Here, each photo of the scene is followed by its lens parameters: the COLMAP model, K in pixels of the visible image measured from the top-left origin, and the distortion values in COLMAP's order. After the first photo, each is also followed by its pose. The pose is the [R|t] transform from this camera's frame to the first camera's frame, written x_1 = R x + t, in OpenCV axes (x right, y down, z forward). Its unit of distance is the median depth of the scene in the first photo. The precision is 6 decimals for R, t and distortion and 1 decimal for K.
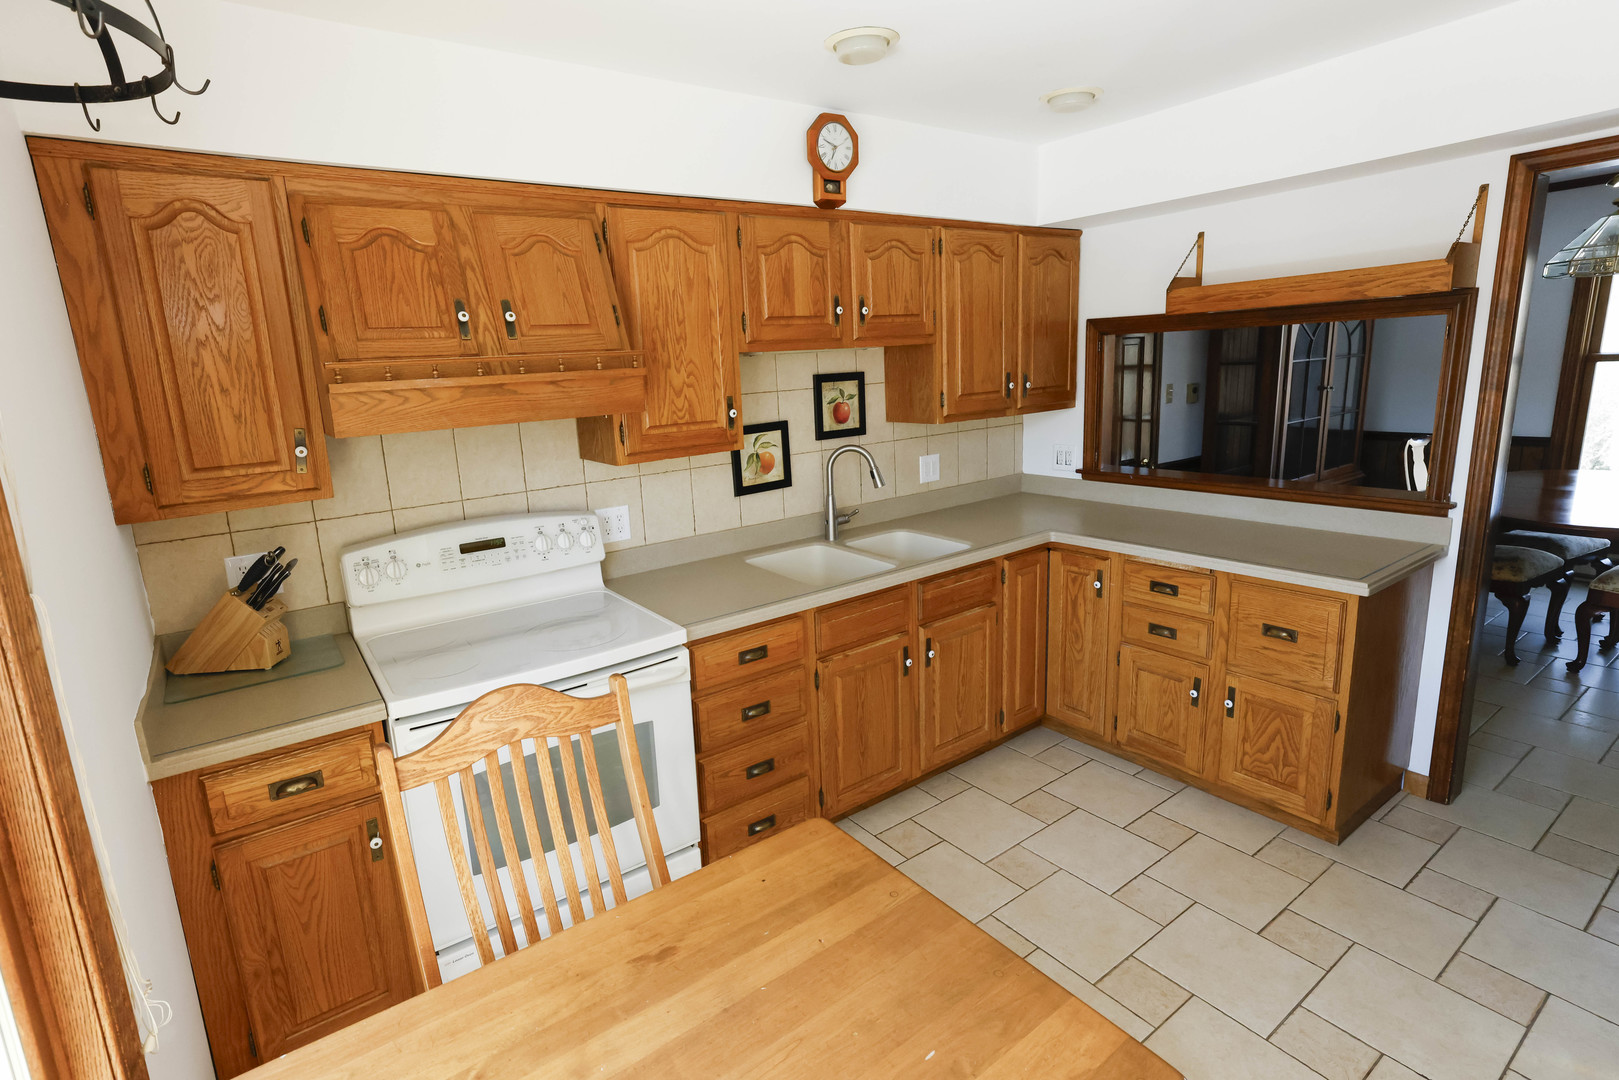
lens RADIAL K [[793.1, 0, 797.5], [0, 793.1, 536.1], [0, 0, 1]] dist [-0.006809, -0.000557]
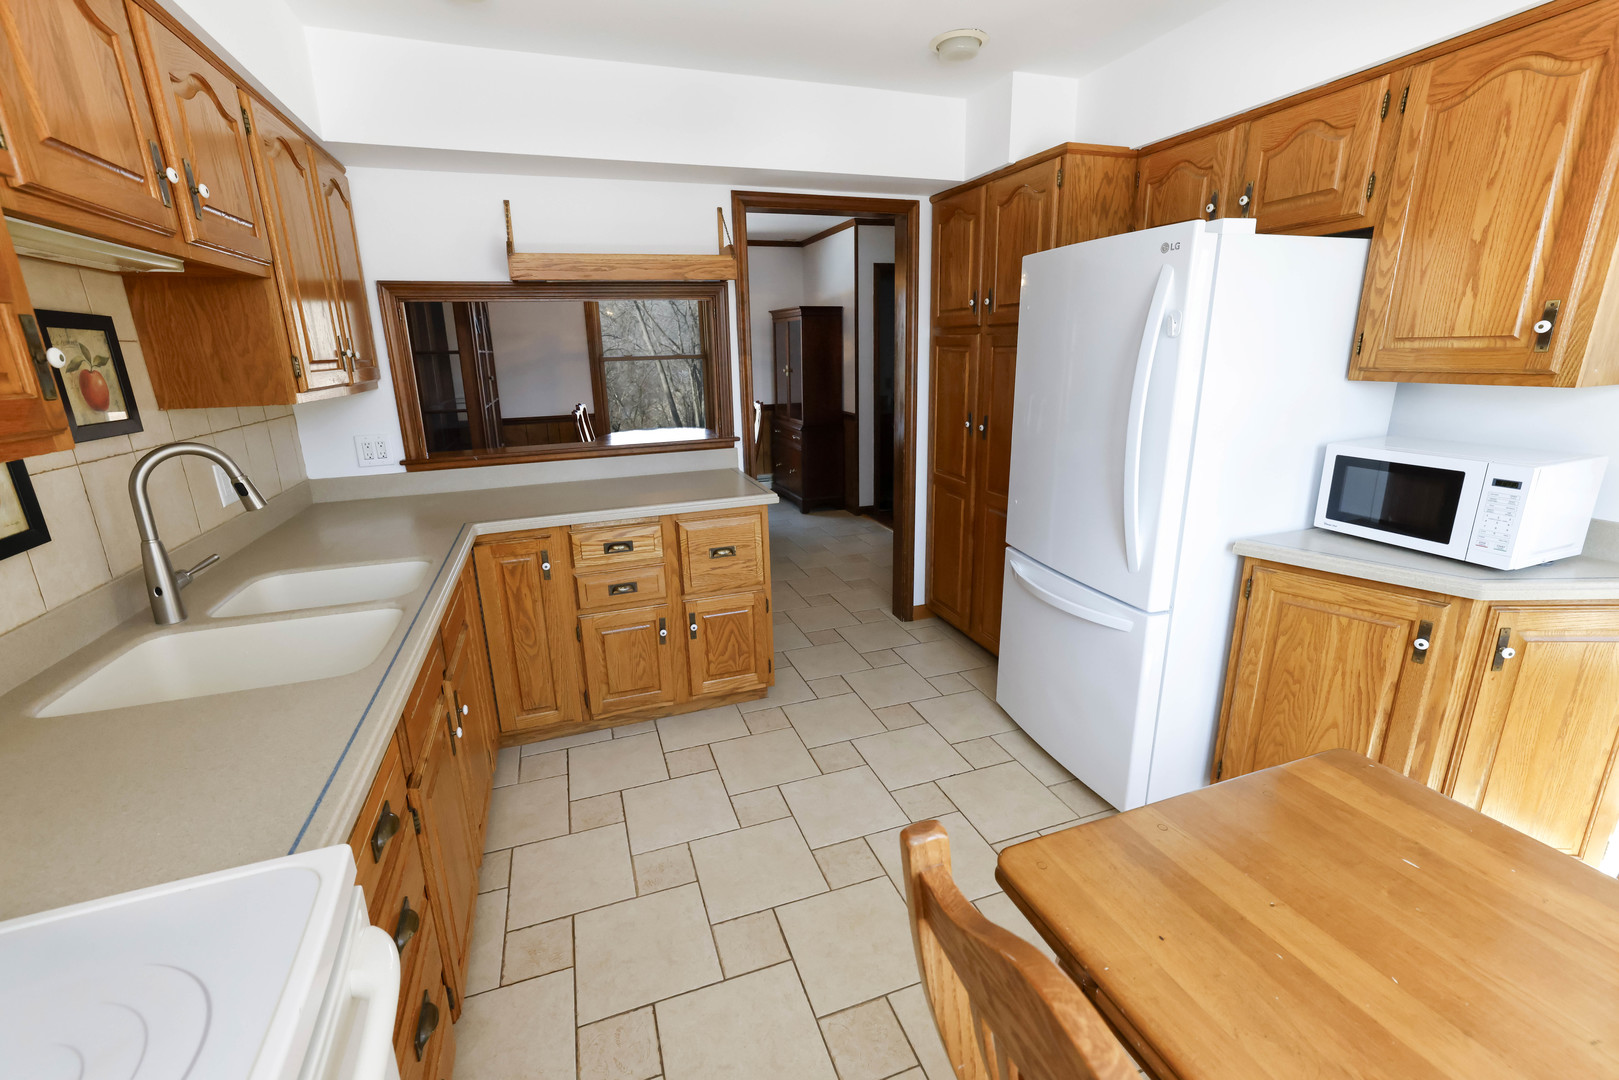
lens RADIAL K [[684.5, 0, 801.3], [0, 684.5, 531.3], [0, 0, 1]] dist [-0.000242, 0.000999]
pose [[0.285156, -0.208406, 0.935549, -0.287473], [0.221129, 0.964048, 0.147354, -0.031237], [-0.932624, 0.164858, 0.320989, 0.478408]]
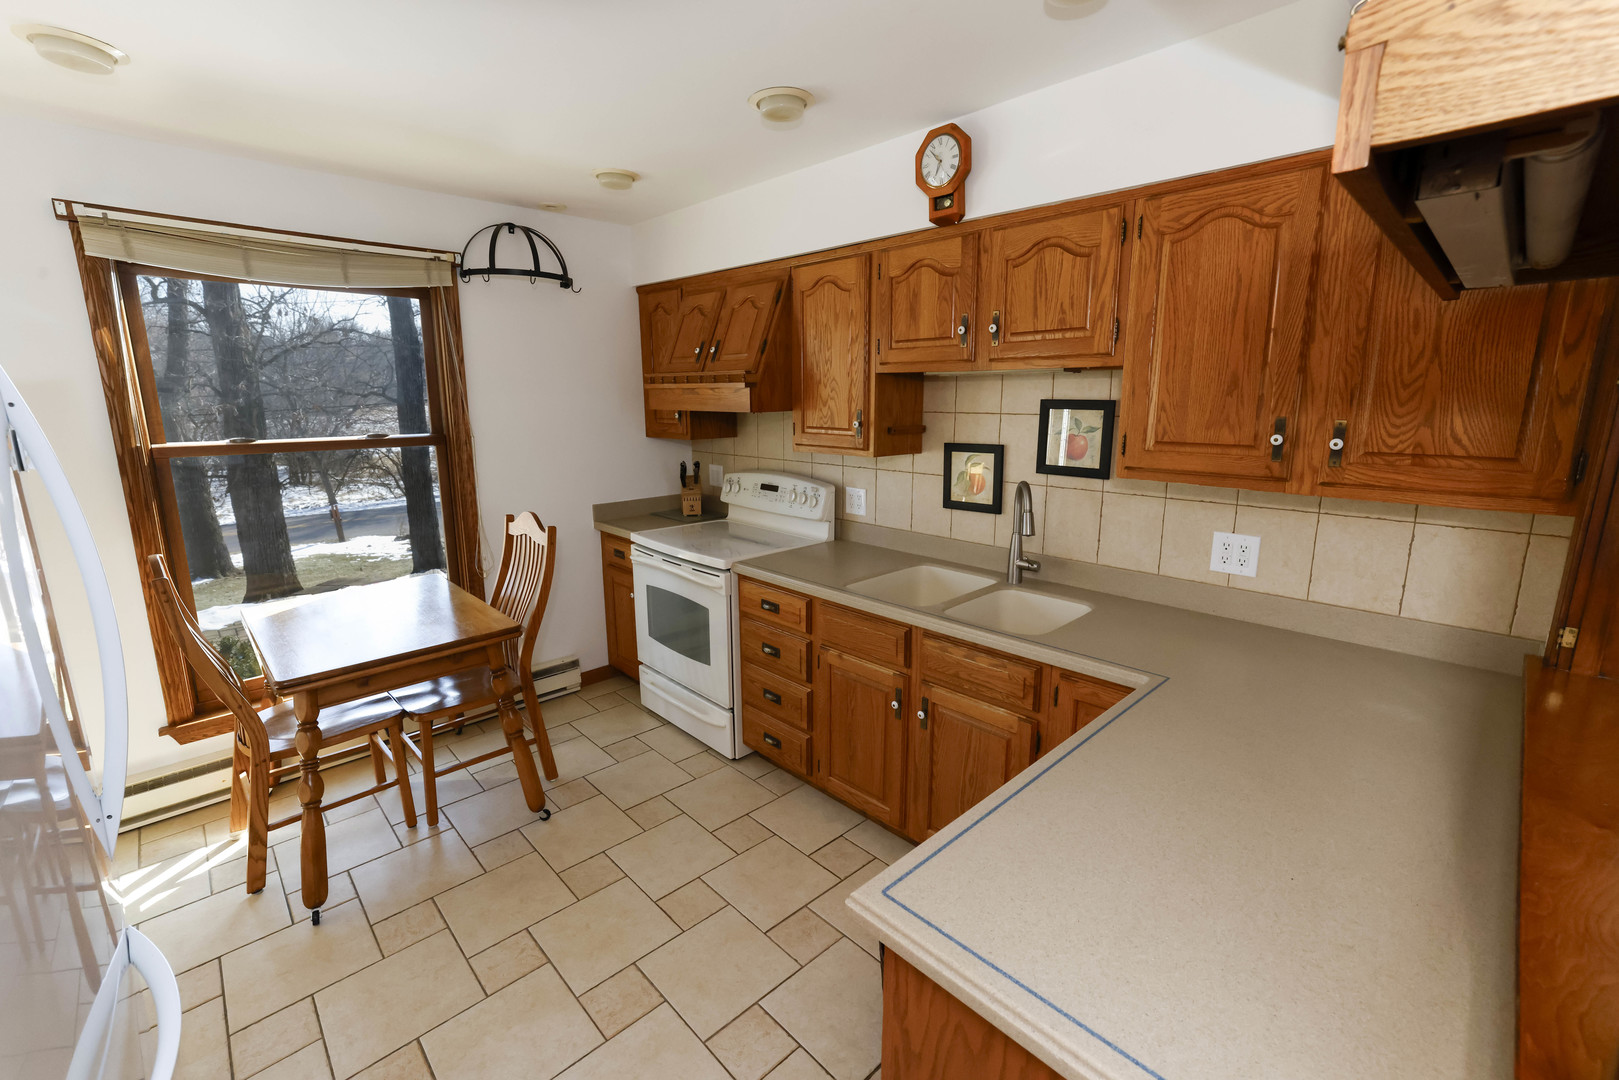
lens RADIAL K [[684.5, 0, 808.0], [0, 684.5, 536.9], [0, 0, 1]] dist [-0.000242, 0.000999]
pose [[0.144011, 0.249502, -0.957606, 0.820654], [-0.225827, 0.950445, 0.213675, -0.174280], [0.963464, 0.185482, 0.193219, 0.674396]]
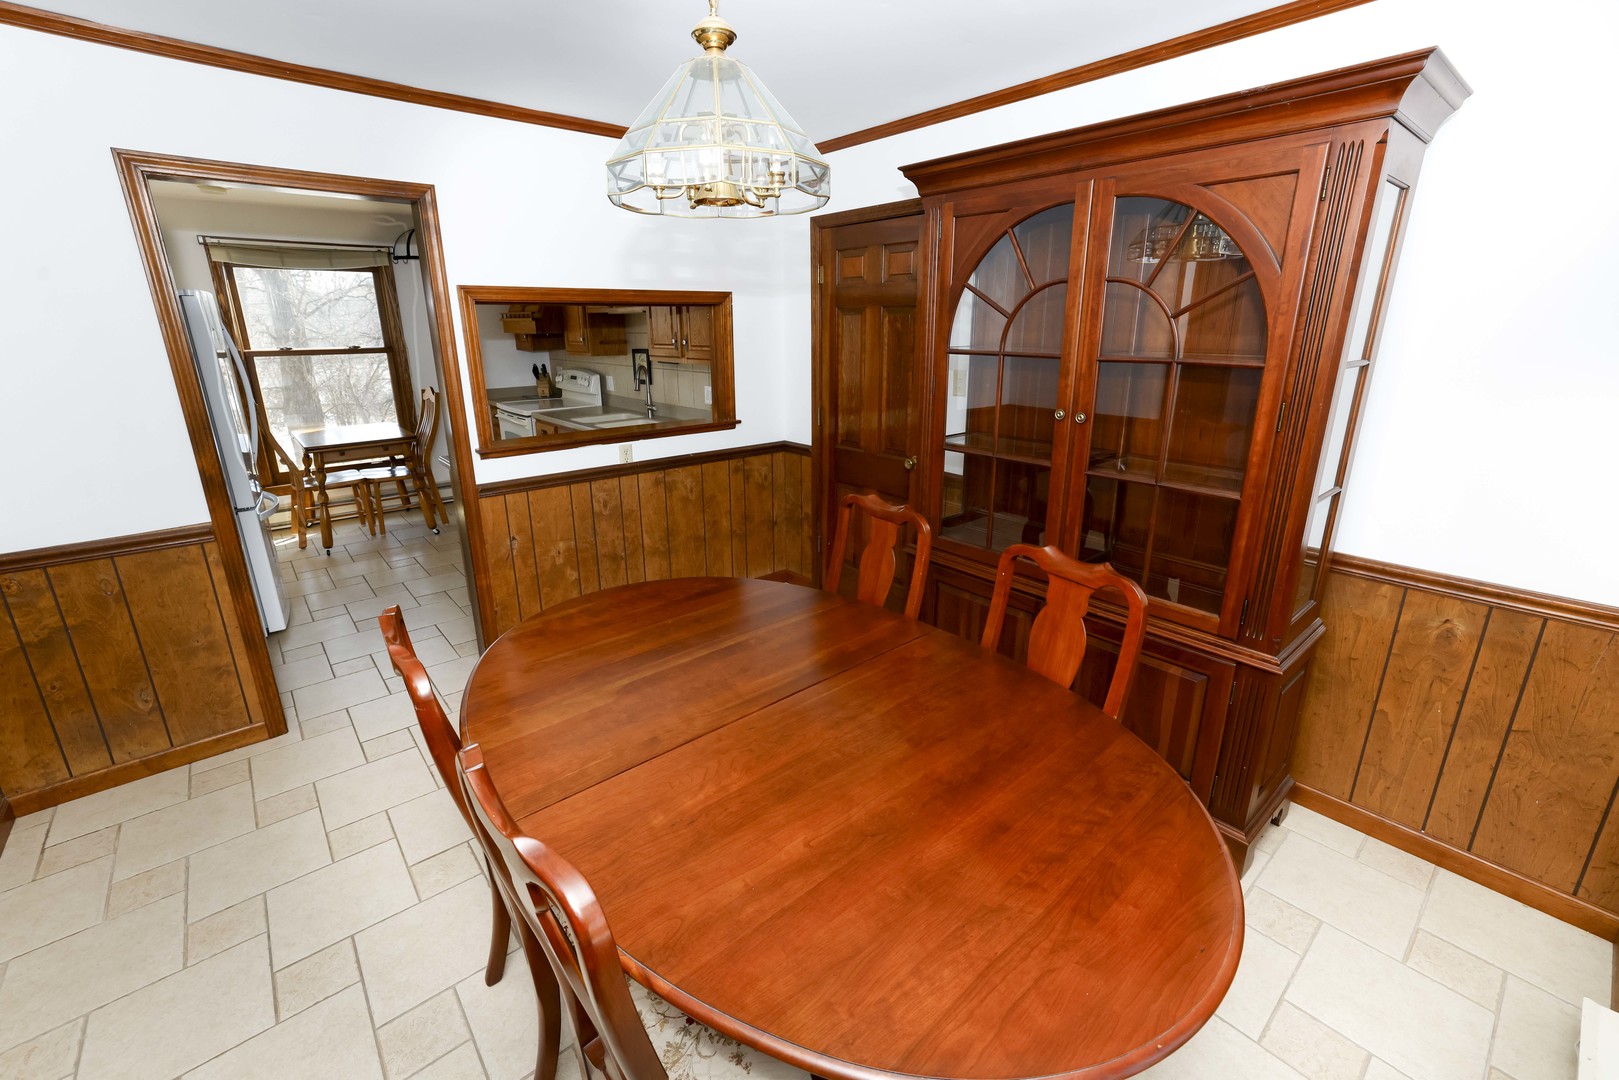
lens RADIAL K [[684.5, 0, 805.4], [0, 684.5, 530.7], [0, 0, 1]] dist [-0.000242, 0.000999]
pose [[0.090466, 0.333567, -0.938376, 1.835748], [-0.218857, 0.925865, 0.308020, -0.352872], [0.971554, 0.177504, 0.156762, 1.262737]]
